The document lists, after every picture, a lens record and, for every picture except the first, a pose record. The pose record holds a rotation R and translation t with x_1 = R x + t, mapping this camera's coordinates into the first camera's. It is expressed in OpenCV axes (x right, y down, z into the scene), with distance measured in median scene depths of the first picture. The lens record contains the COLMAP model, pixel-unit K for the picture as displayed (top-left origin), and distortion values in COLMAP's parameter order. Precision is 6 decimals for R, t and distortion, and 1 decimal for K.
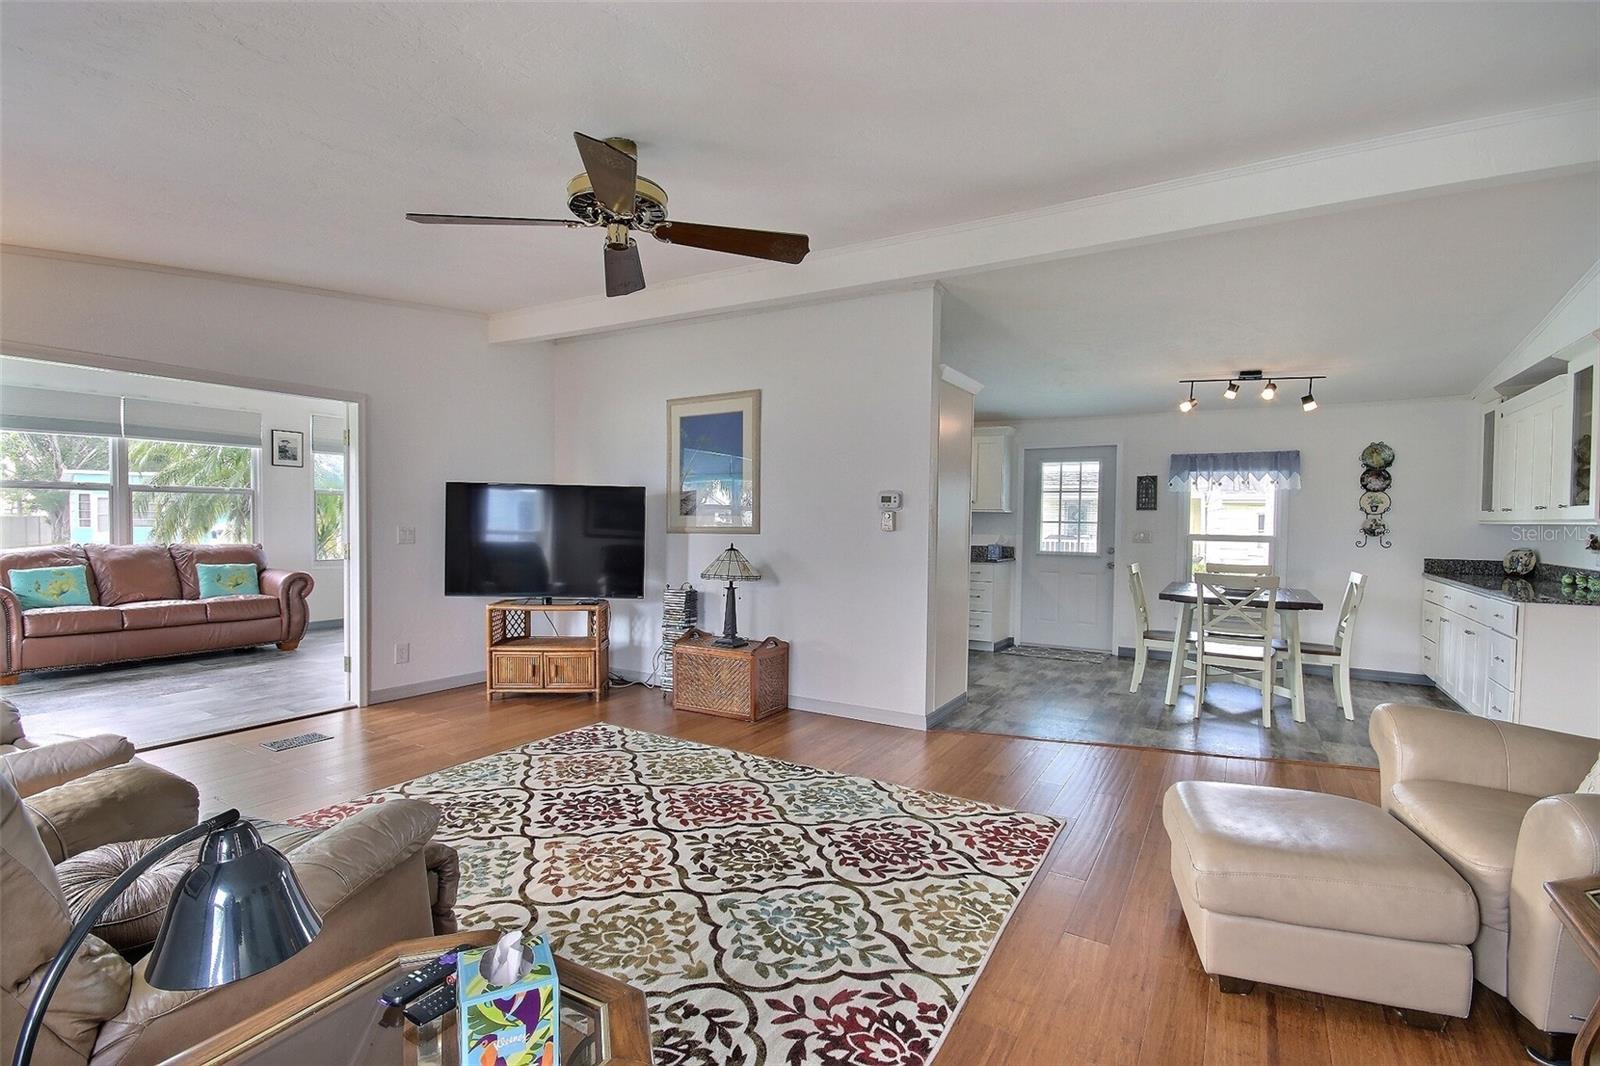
lens RADIAL K [[737.3, 0, 794.4], [0, 737.3, 545.4], [0, 0, 1]] dist [0.007842, -0.010665]
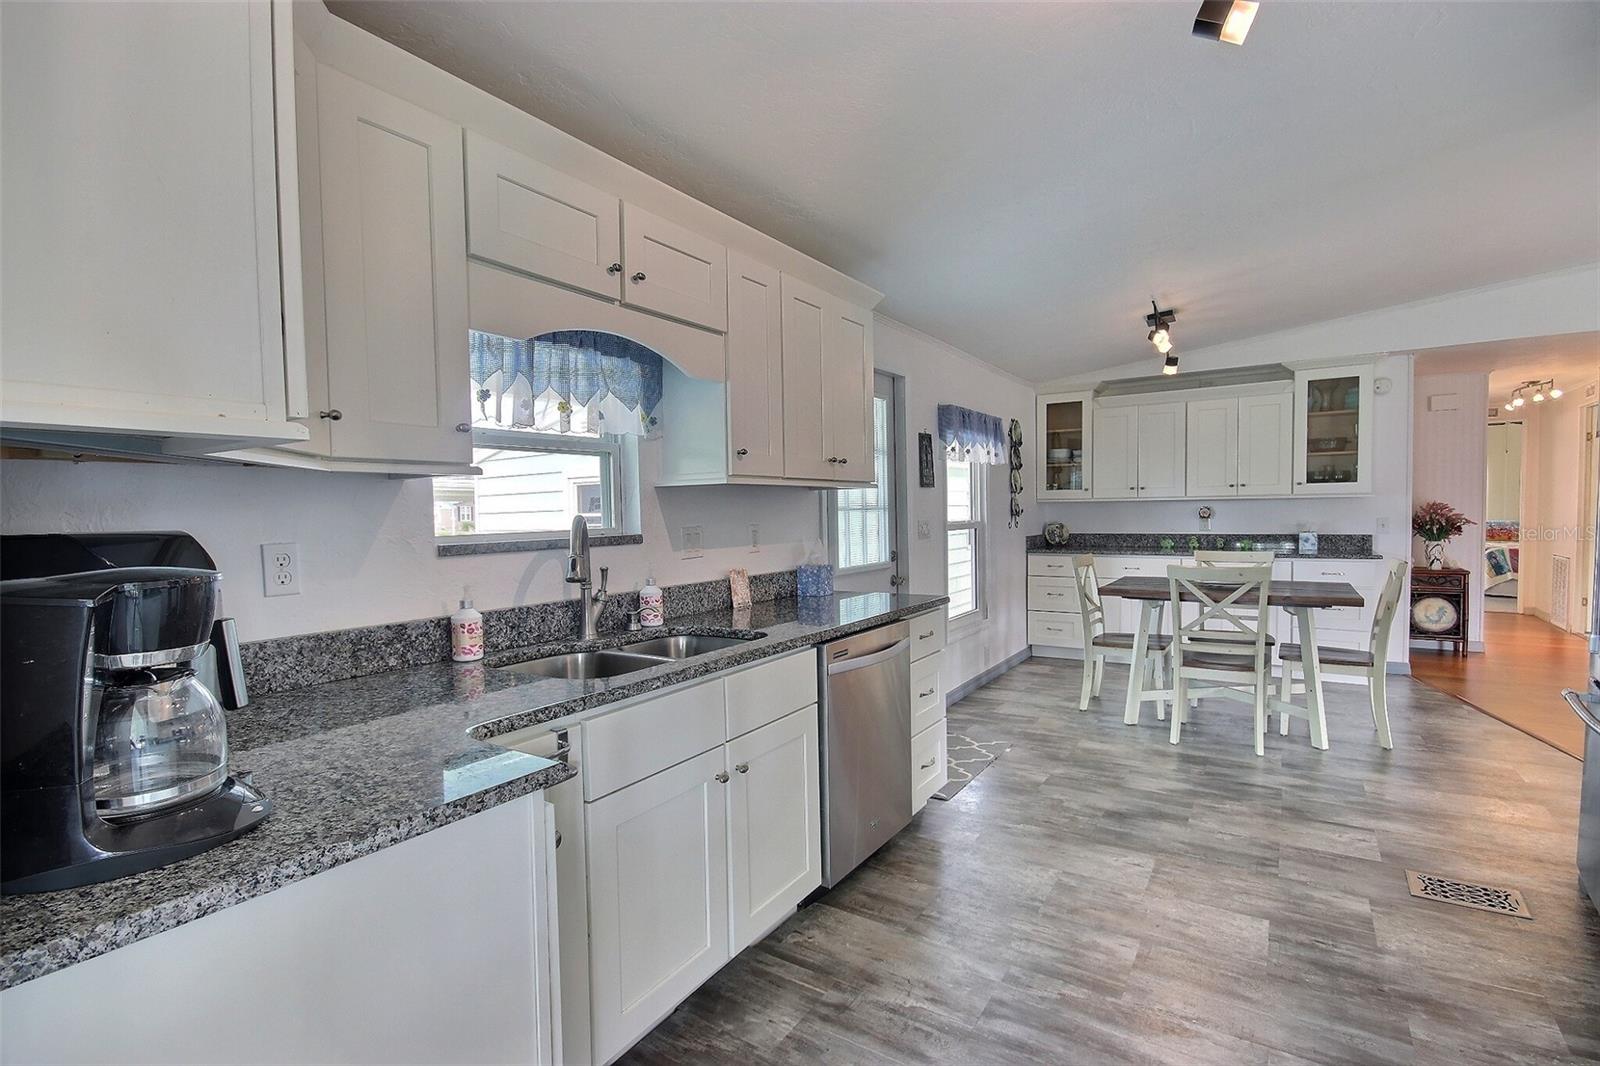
lens RADIAL K [[737.3, 0, 793.5], [0, 737.3, 545.7], [0, 0, 1]] dist [0.007842, -0.010665]
pose [[0.044641, -0.063134, 0.997006, -0.390490], [0.054702, 0.996658, 0.060662, -0.097317], [-0.997504, 0.051831, 0.047945, 2.465463]]
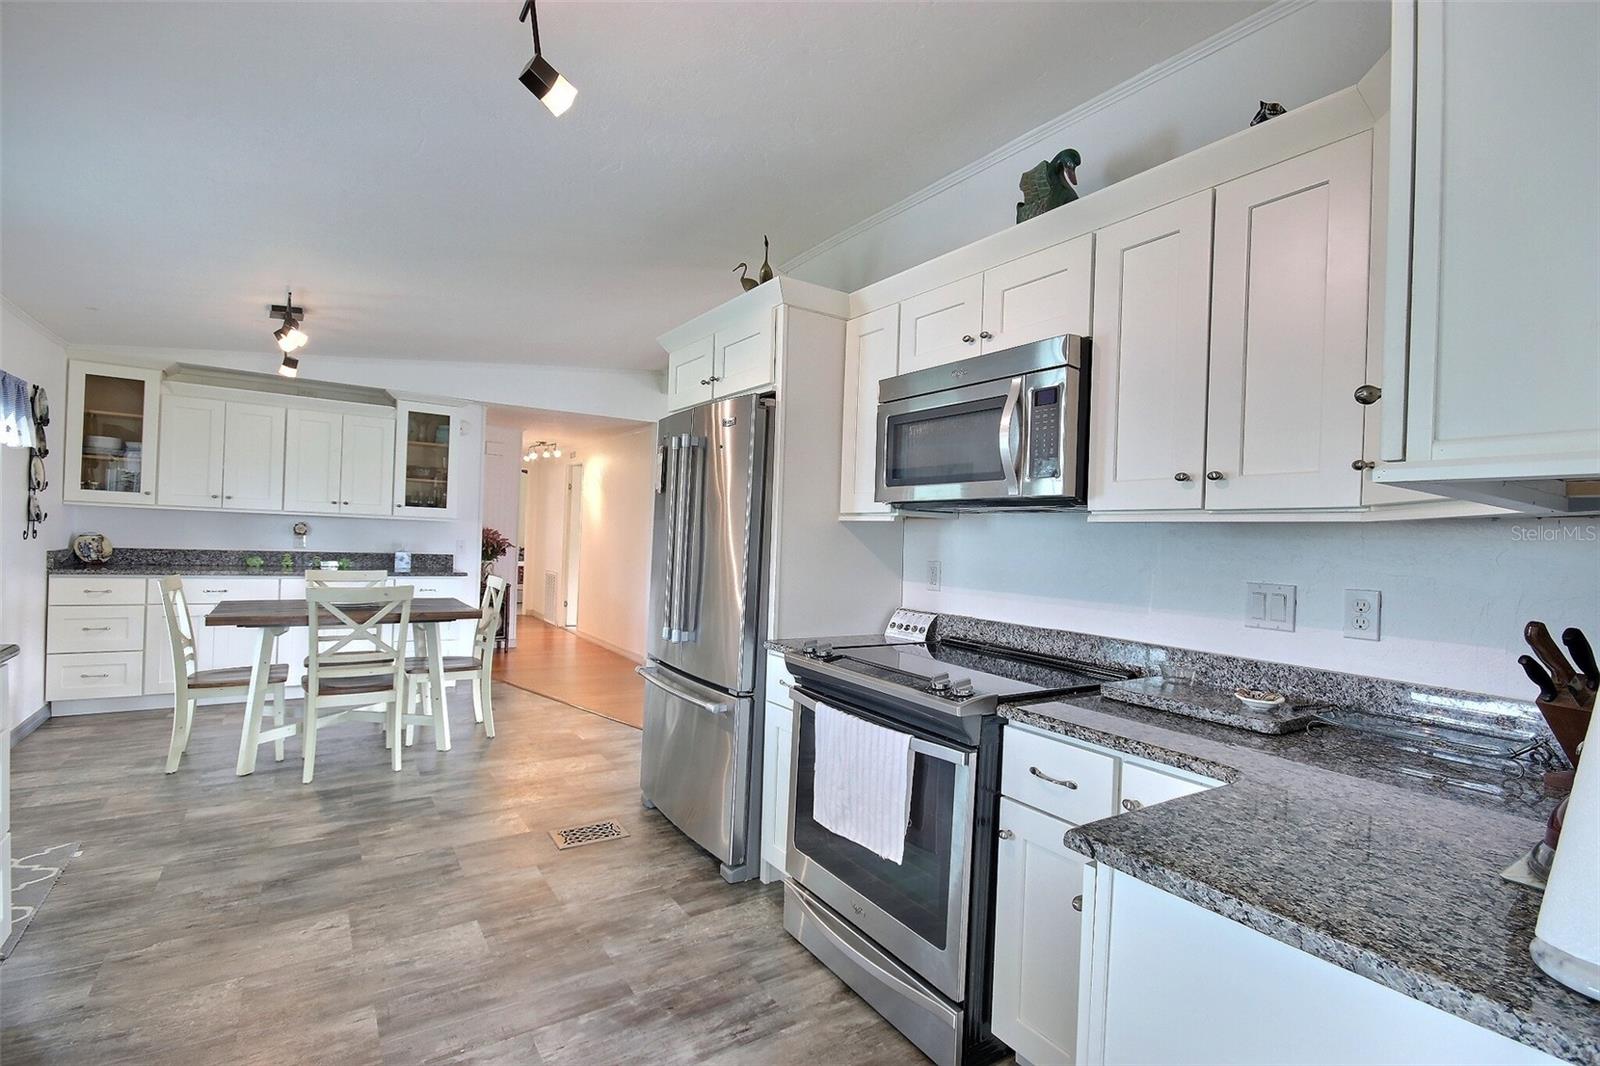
lens RADIAL K [[737.3, 0, 793.1], [0, 737.3, 541.0], [0, 0, 1]] dist [0.007842, -0.010665]
pose [[-0.902591, -0.052176, 0.427325, -0.275913], [-0.037161, 0.998366, 0.043409, -0.101358], [-0.428892, 0.023301, -0.903055, 2.597743]]
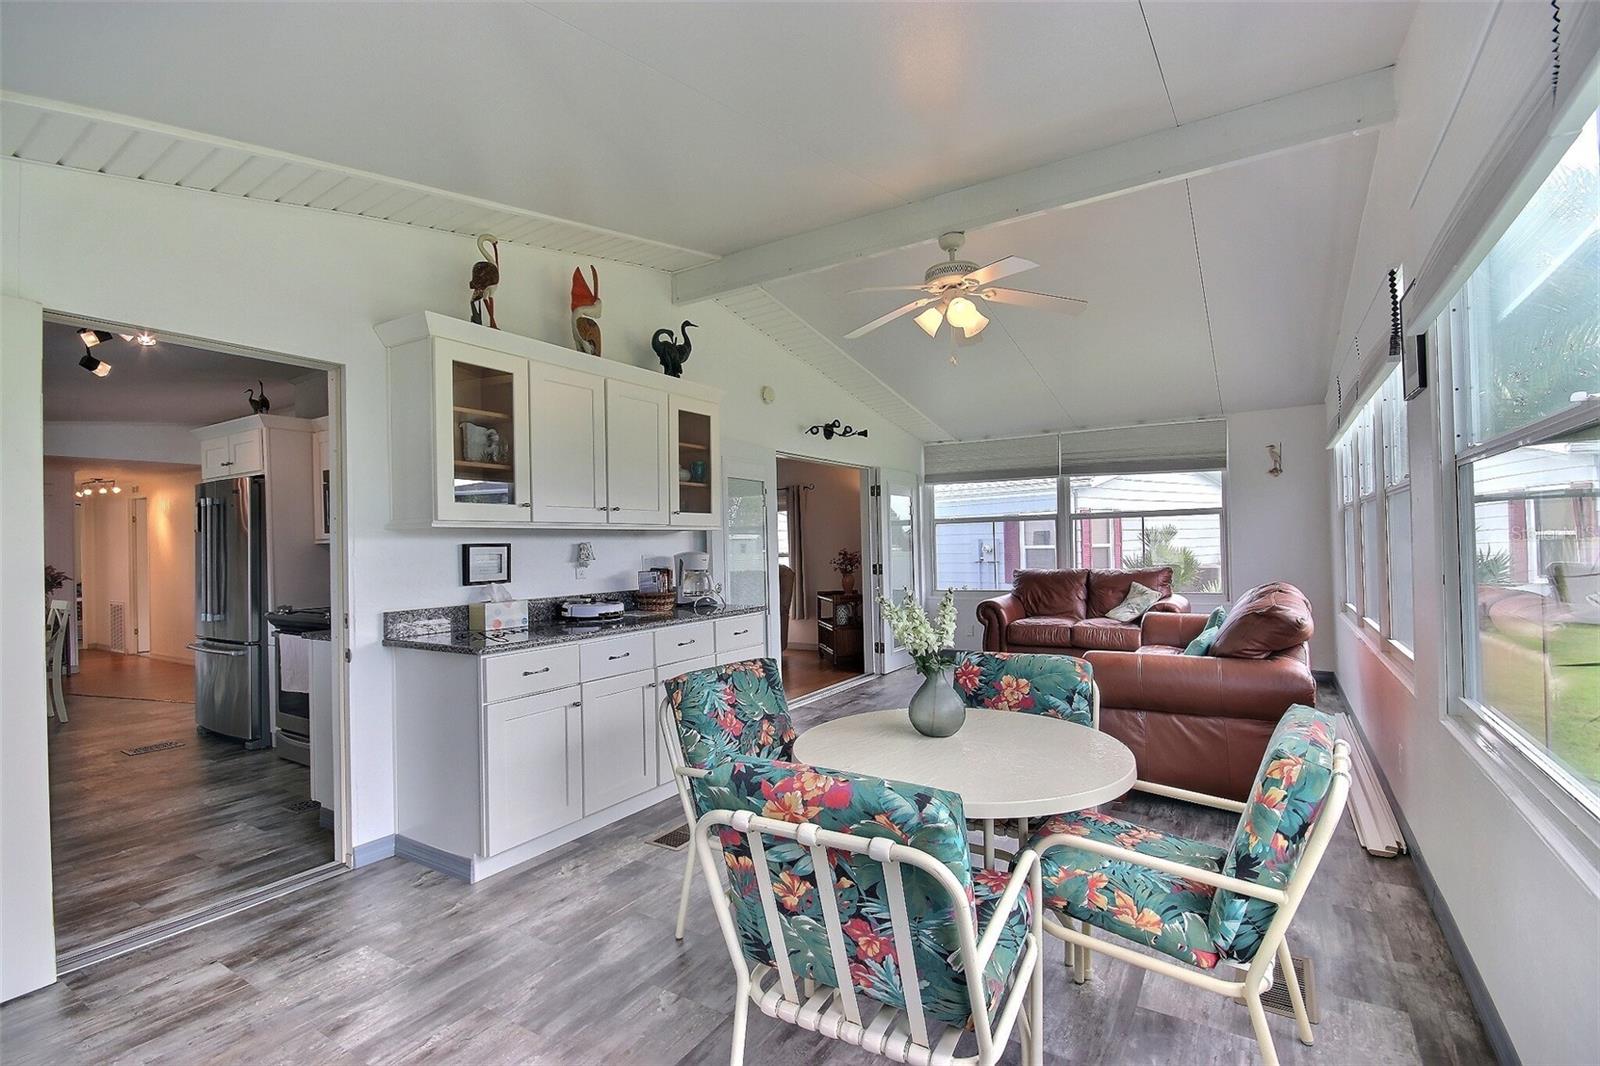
lens RADIAL K [[737.3, 0, 801.4], [0, 737.3, 538.3], [0, 0, 1]] dist [0.007842, -0.010665]
pose [[-0.999890, 0.010859, 0.010136, -1.040667], [0.011148, 0.999519, 0.028927, -0.136907], [-0.009817, 0.029037, -0.999530, 3.388565]]
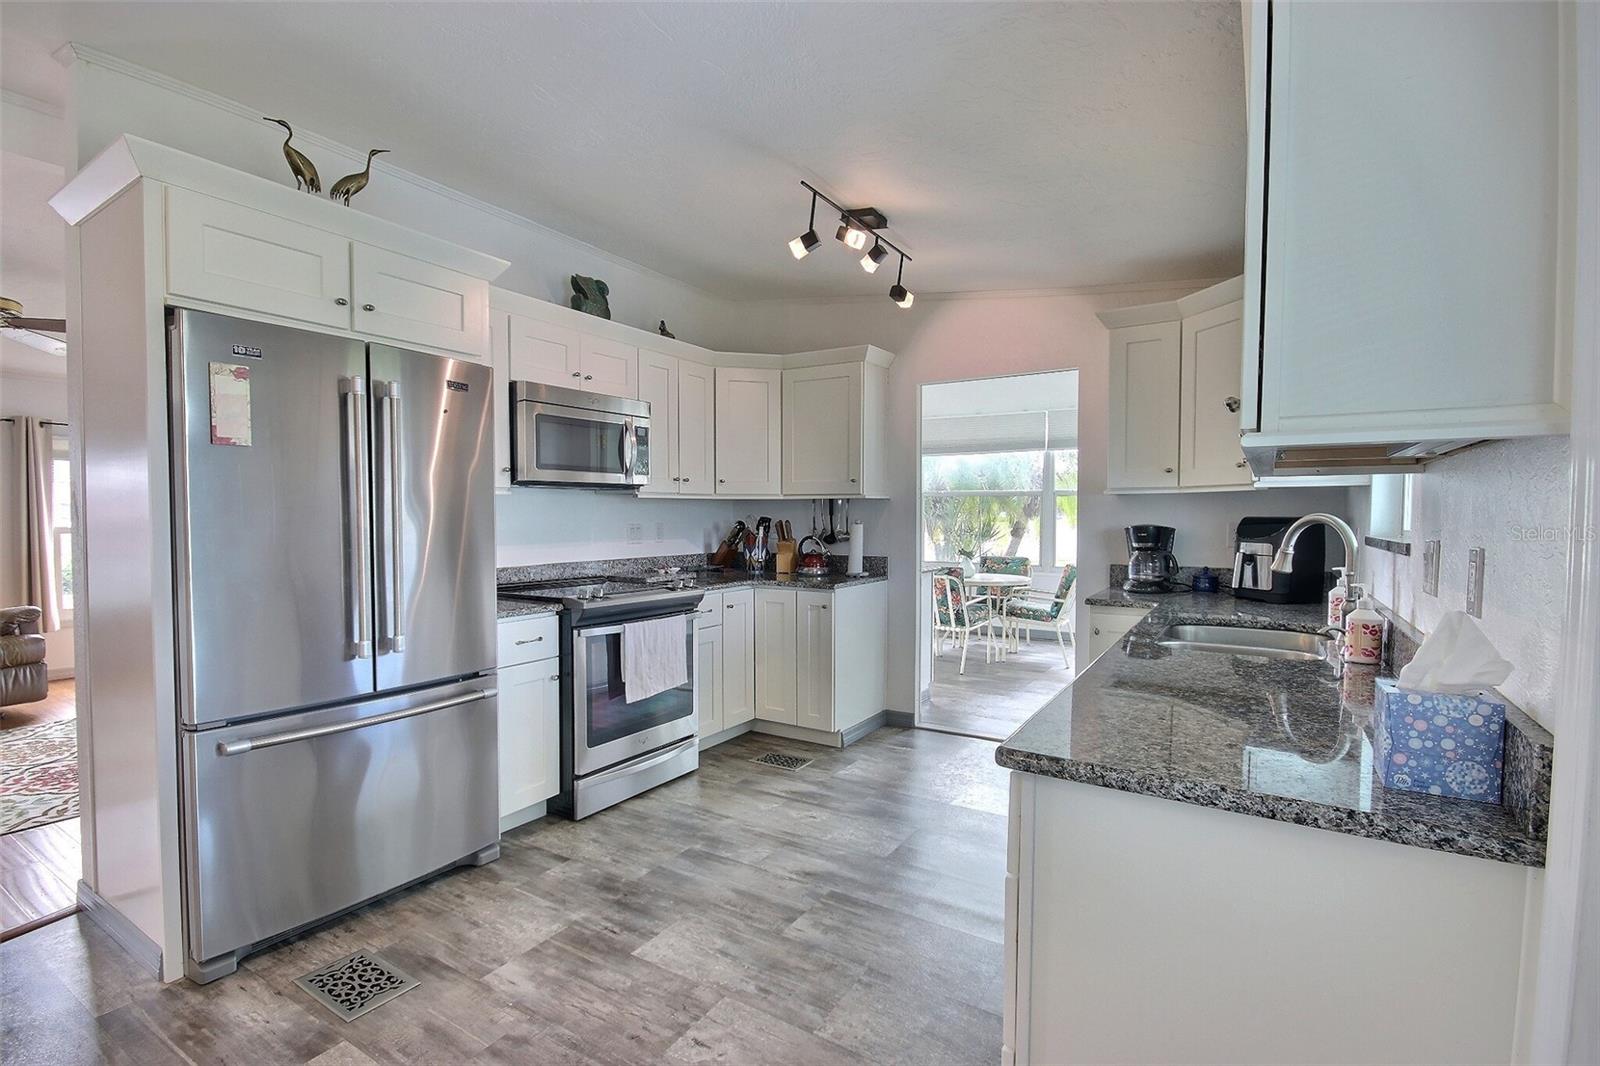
lens RADIAL K [[737.3, 0, 796.3], [0, 737.3, 542.2], [0, 0, 1]] dist [0.007842, -0.010665]
pose [[-0.012855, 0.025529, -0.999591, 1.009807], [-0.037650, 0.998953, 0.025997, -0.067496], [0.999208, 0.037969, -0.011881, 2.199884]]
